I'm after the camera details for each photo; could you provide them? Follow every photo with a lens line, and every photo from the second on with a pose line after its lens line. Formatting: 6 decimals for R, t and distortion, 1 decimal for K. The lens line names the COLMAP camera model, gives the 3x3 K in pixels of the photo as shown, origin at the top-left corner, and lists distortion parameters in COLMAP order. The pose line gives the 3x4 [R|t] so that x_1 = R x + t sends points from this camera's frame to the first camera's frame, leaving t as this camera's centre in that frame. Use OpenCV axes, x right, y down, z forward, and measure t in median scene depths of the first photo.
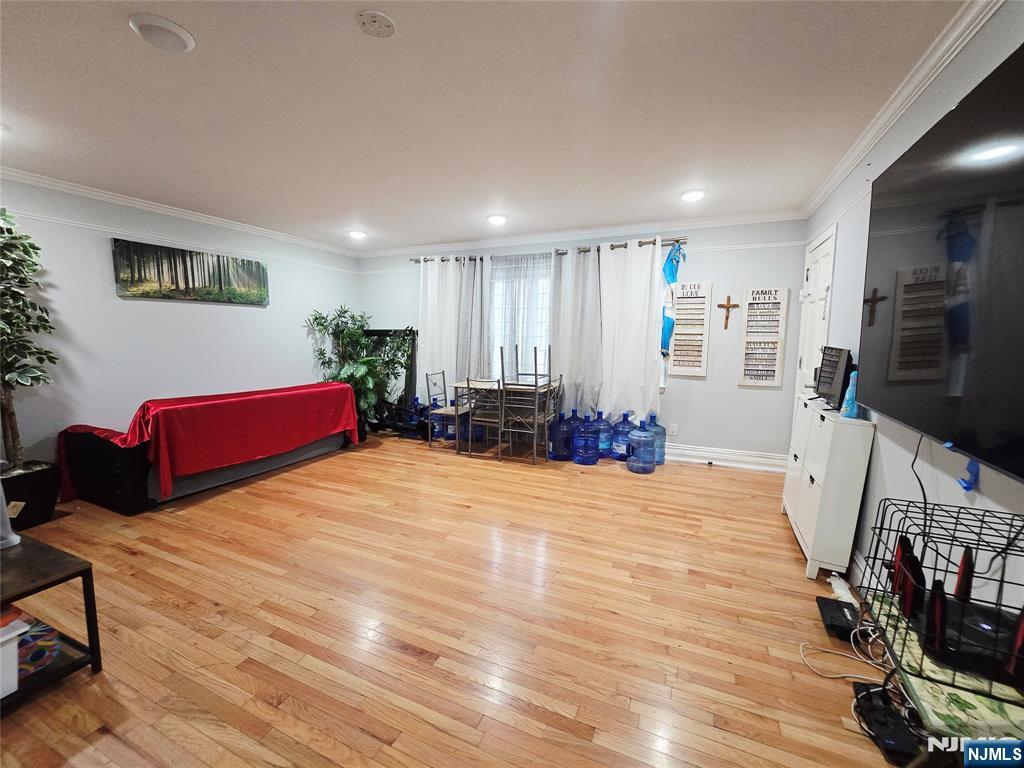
lens RADIAL K [[424.3, 0, 506.3], [0, 424.3, 380.4], [0, 0, 1]] dist [-0.003094, 0.001123]
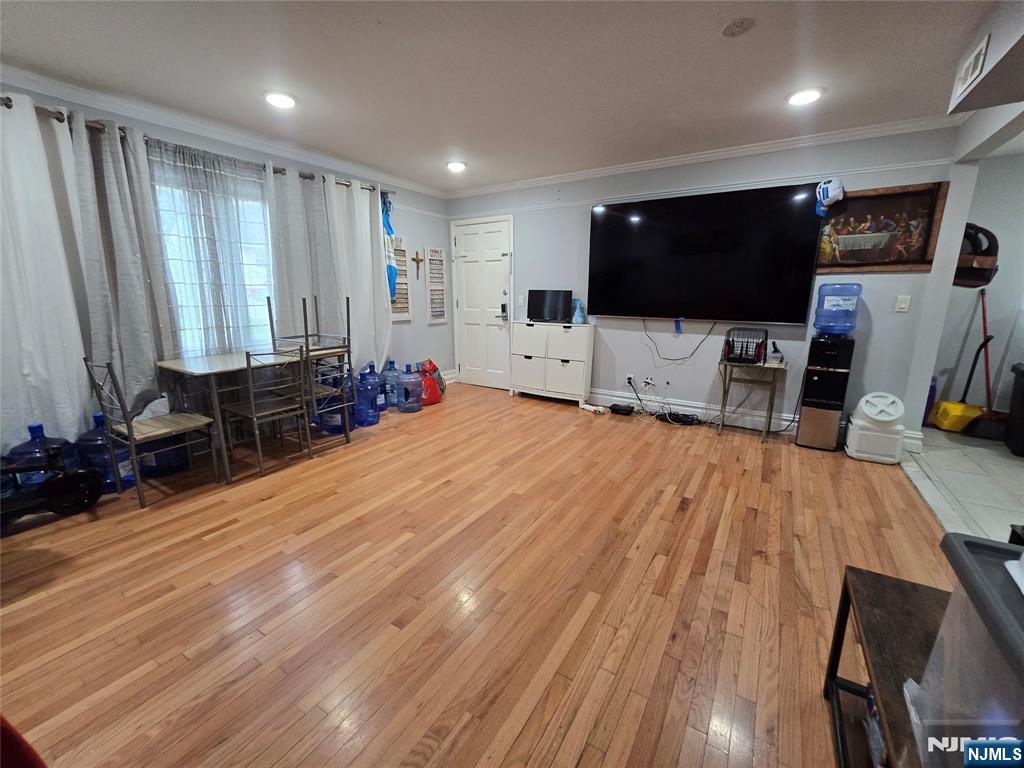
lens RADIAL K [[424.3, 0, 507.0], [0, 424.3, 382.4], [0, 0, 1]] dist [-0.003094, 0.001123]
pose [[0.143005, -0.214429, 0.966214, -0.700861], [0.114224, 0.973300, 0.199096, -0.047279], [-0.983109, 0.081893, 0.163679, 0.585150]]
